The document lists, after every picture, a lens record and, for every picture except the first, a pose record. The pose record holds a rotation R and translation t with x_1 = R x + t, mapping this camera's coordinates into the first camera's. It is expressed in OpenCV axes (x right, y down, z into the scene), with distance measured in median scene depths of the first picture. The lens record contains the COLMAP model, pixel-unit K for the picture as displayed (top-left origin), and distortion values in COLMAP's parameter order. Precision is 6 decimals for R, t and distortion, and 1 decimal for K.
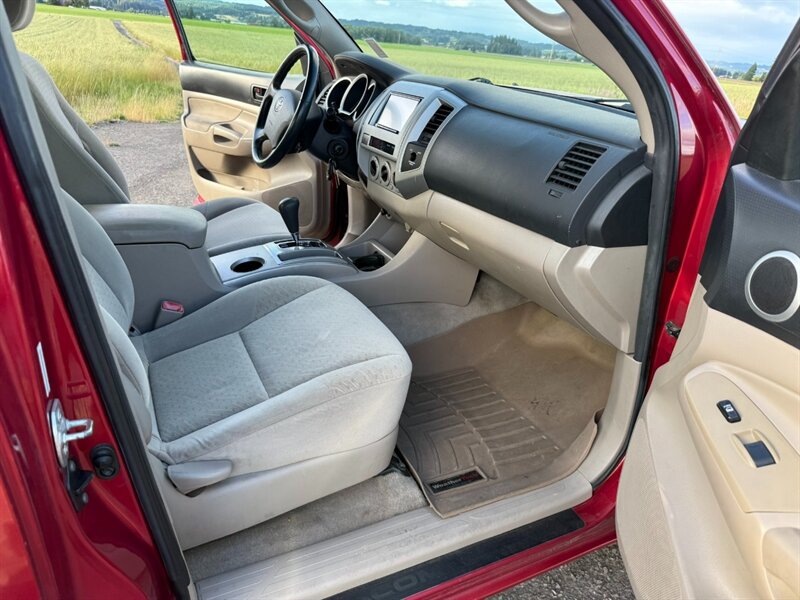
lens RADIAL K [[558.1, 0, 400.0], [0, 558.1, 300.0], [0, 0, 1]] dist [0.120097, -0.202955]
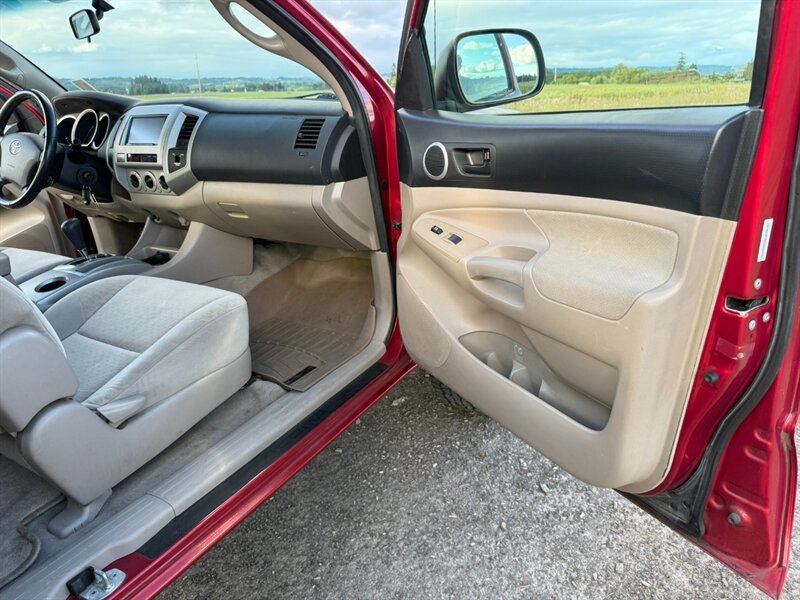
lens RADIAL K [[558.1, 0, 400.0], [0, 558.1, 300.0], [0, 0, 1]] dist [0.120097, -0.202955]
pose [[0.840913, -0.297914, 0.451788, -0.234475], [0.318394, 0.947414, 0.032107, 0.165583], [-0.437596, 0.116847, 0.891547, -0.314507]]
